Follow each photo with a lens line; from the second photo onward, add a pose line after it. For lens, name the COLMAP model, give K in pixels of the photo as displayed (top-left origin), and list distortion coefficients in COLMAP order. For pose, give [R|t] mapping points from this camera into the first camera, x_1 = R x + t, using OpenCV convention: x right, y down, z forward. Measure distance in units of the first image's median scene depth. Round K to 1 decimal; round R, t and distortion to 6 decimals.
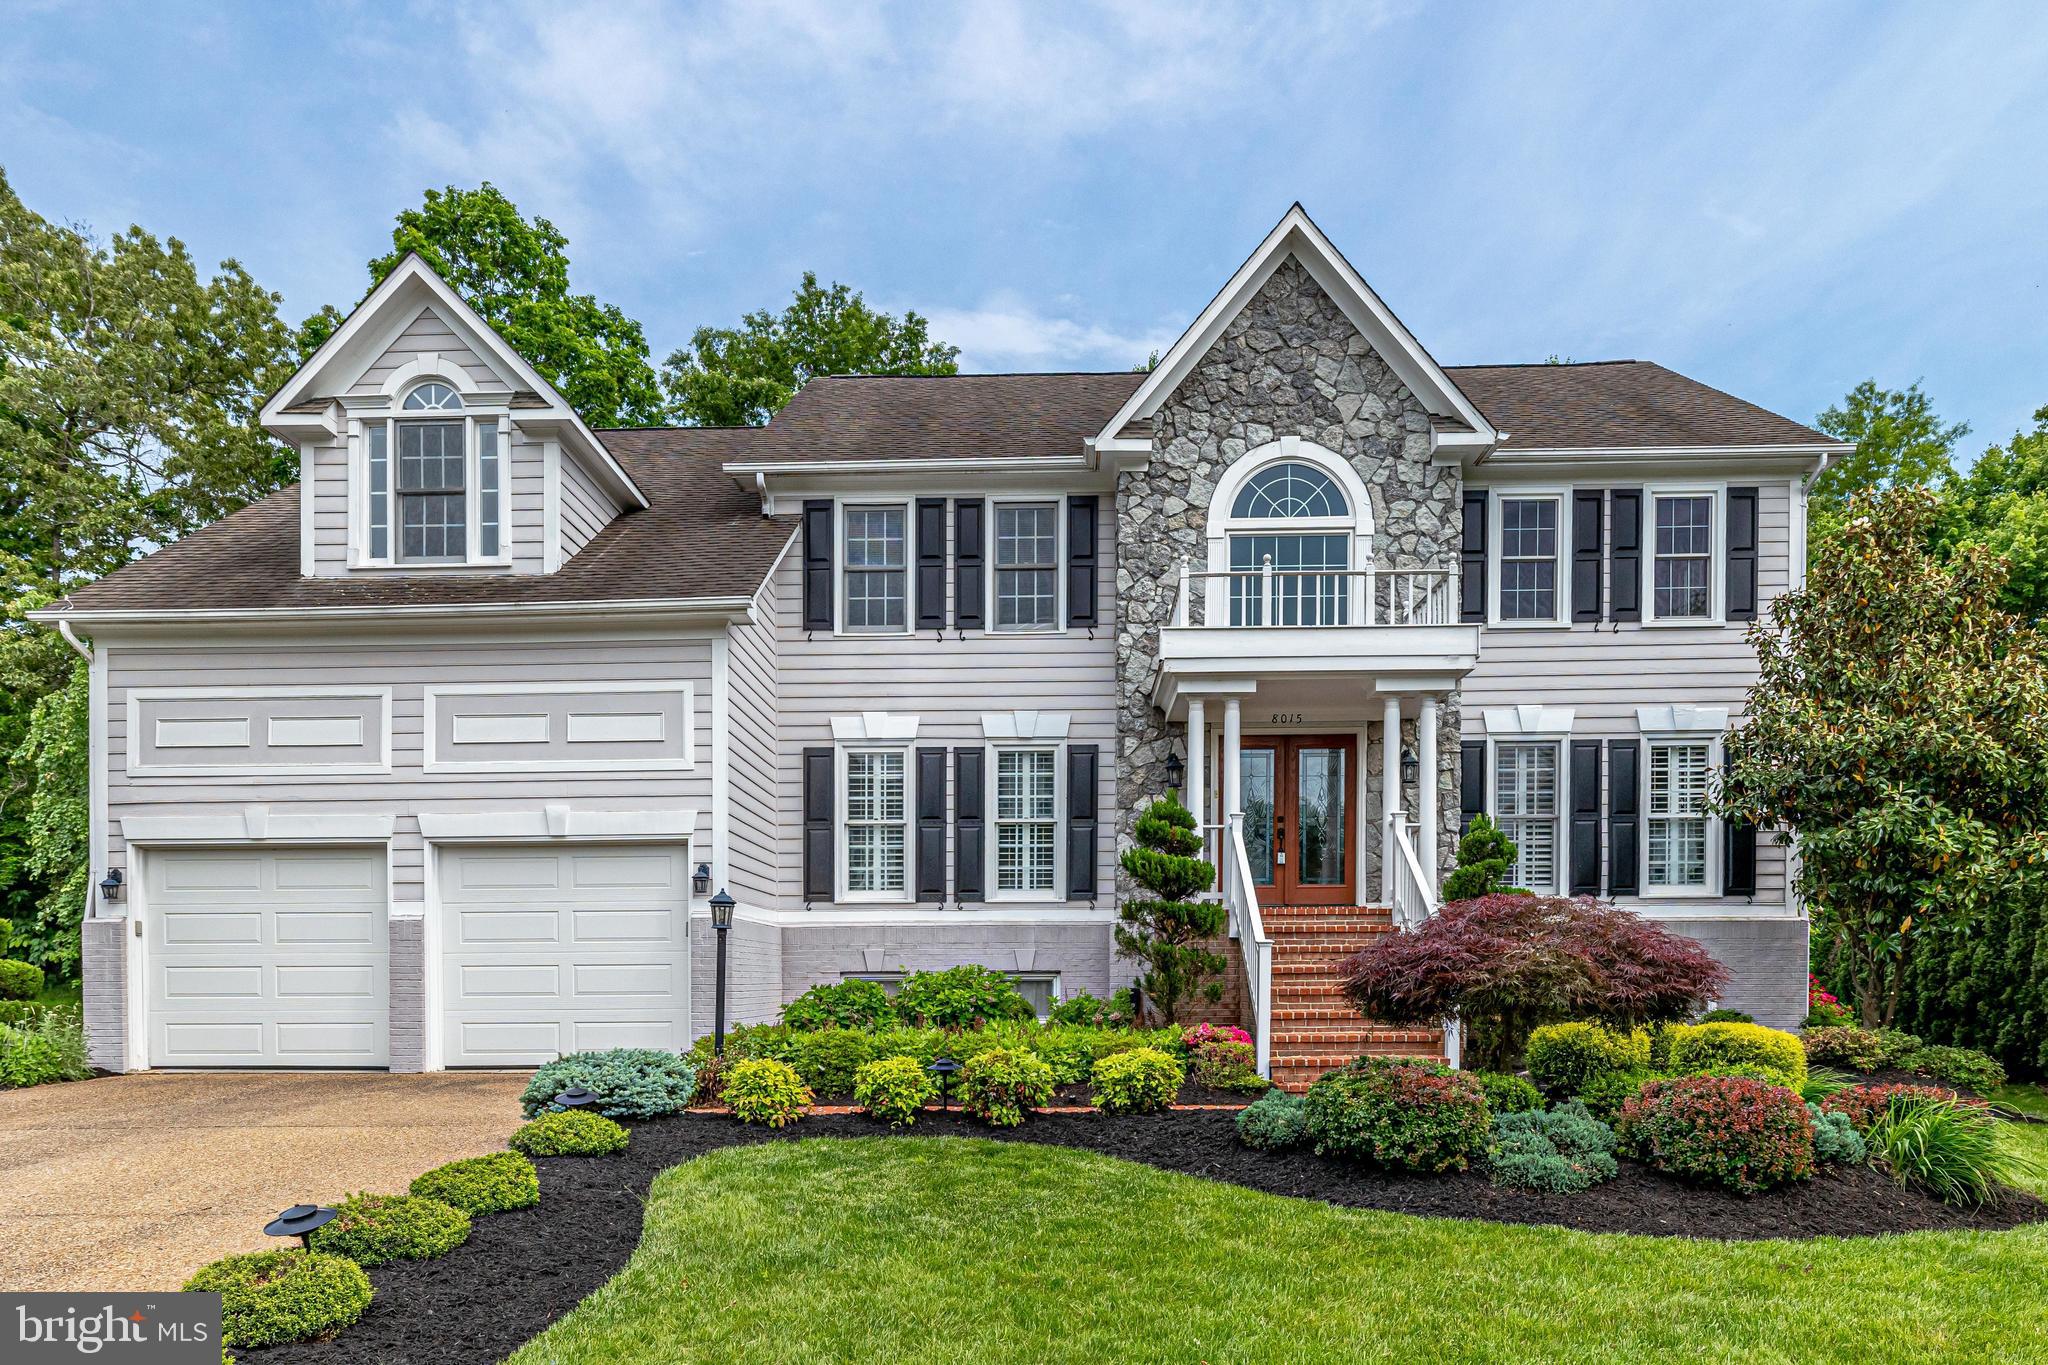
lens RADIAL K [[1230.9, 0, 991.6], [0, 1230.9, 974.8], [0, 0, 1]] dist [-0.000973, -0.000491]
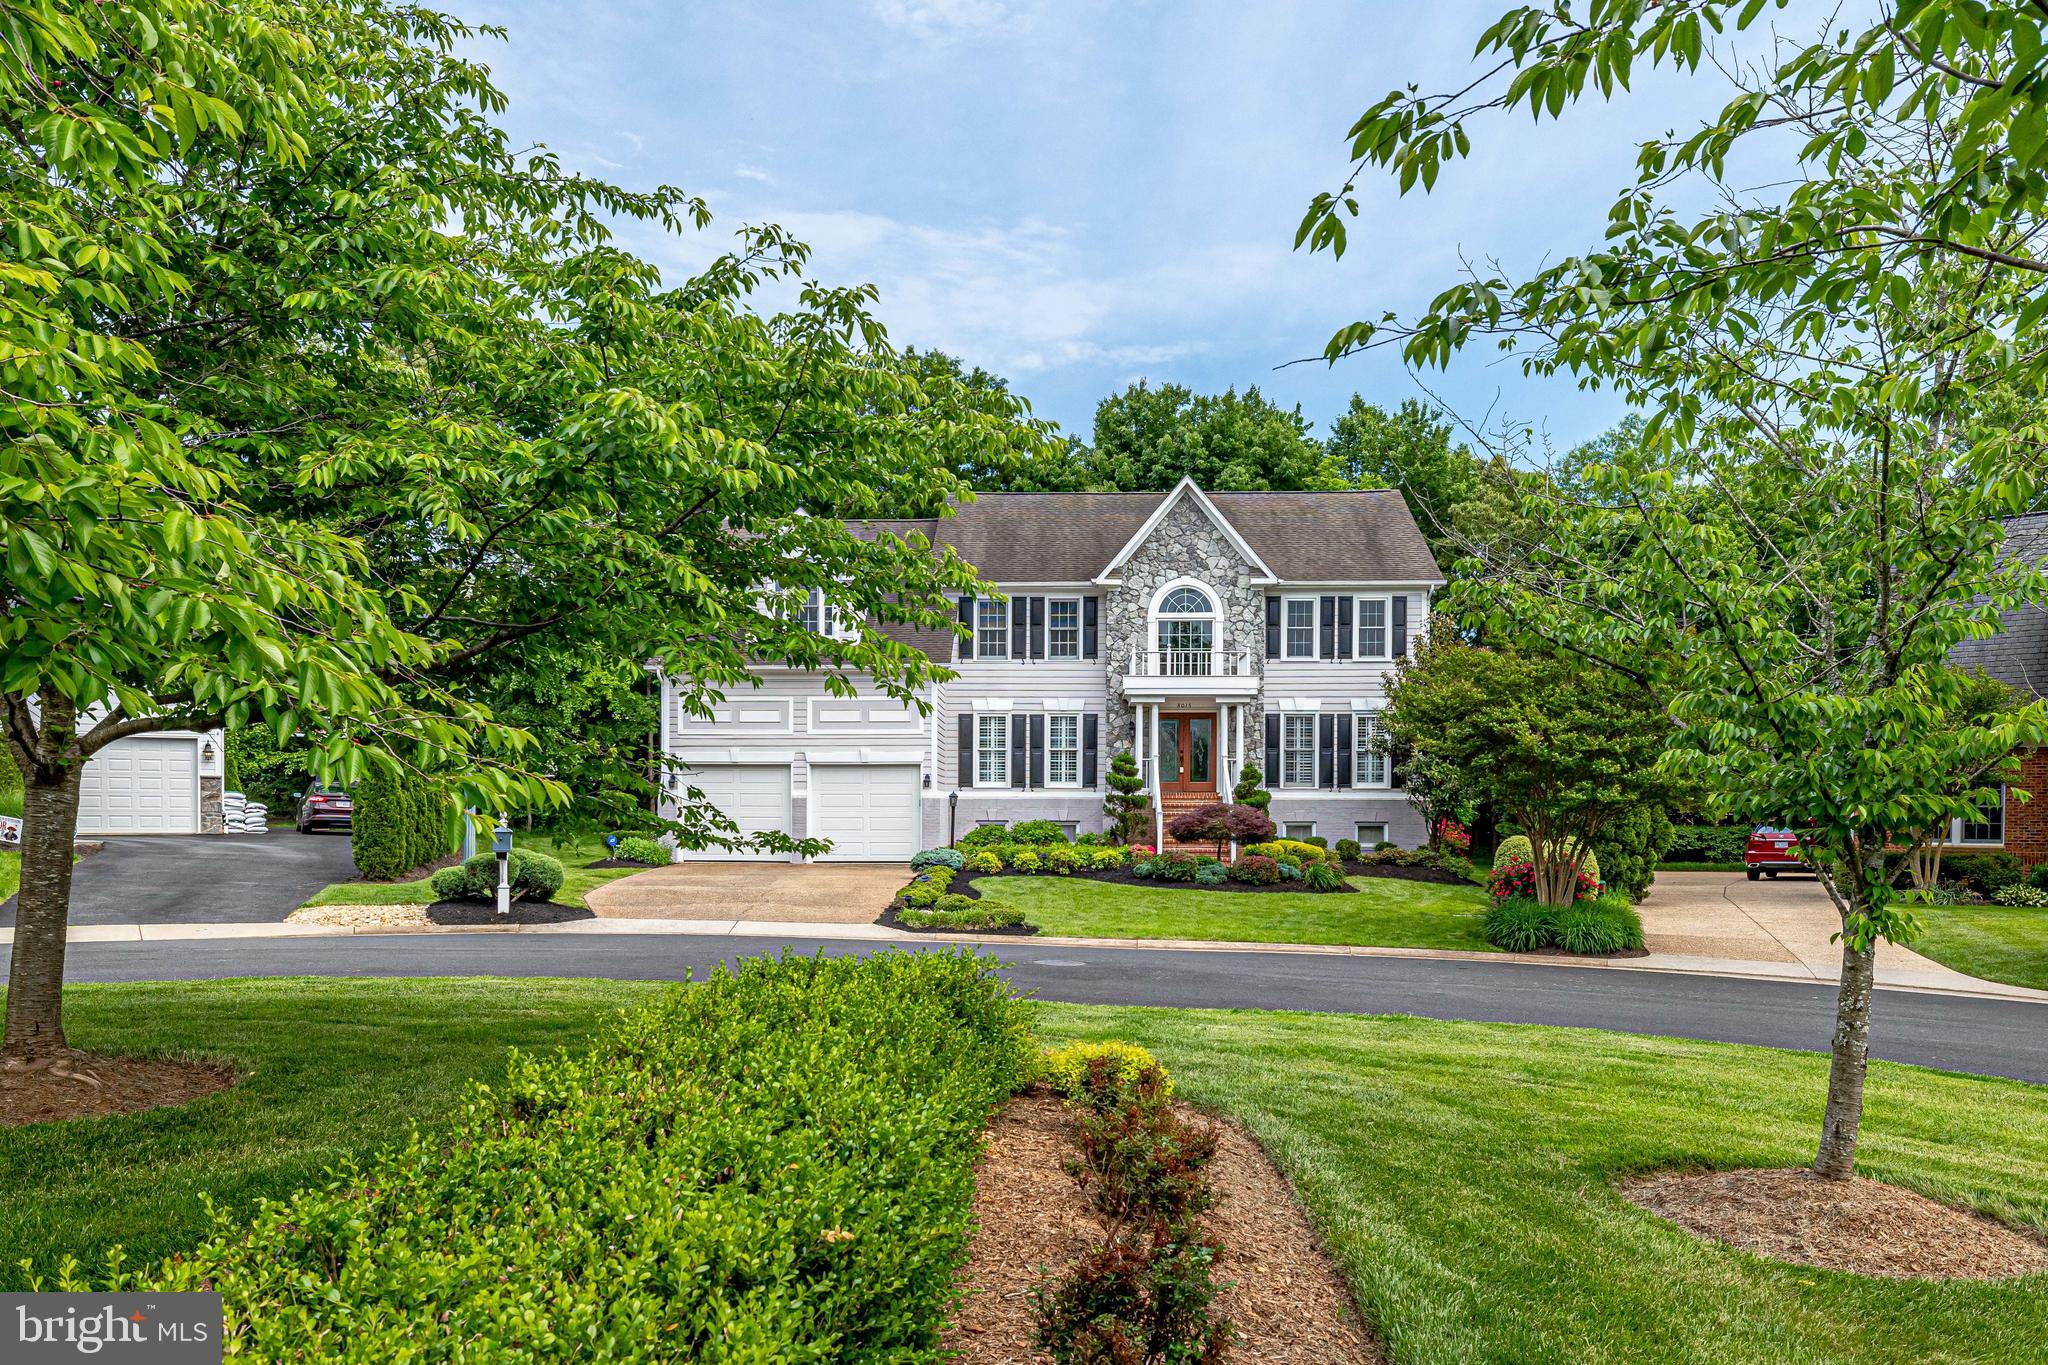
lens RADIAL K [[1277.8, 0, 958.6], [0, 1277.8, 791.0], [0, 0, 1]] dist [-0.001256, 0.000000]
pose [[0.999514, 0.006078, -0.030561, -0.089090], [-0.006378, 0.999932, -0.009722, -0.031266], [0.030500, 0.009912, 0.999486, -1.271628]]
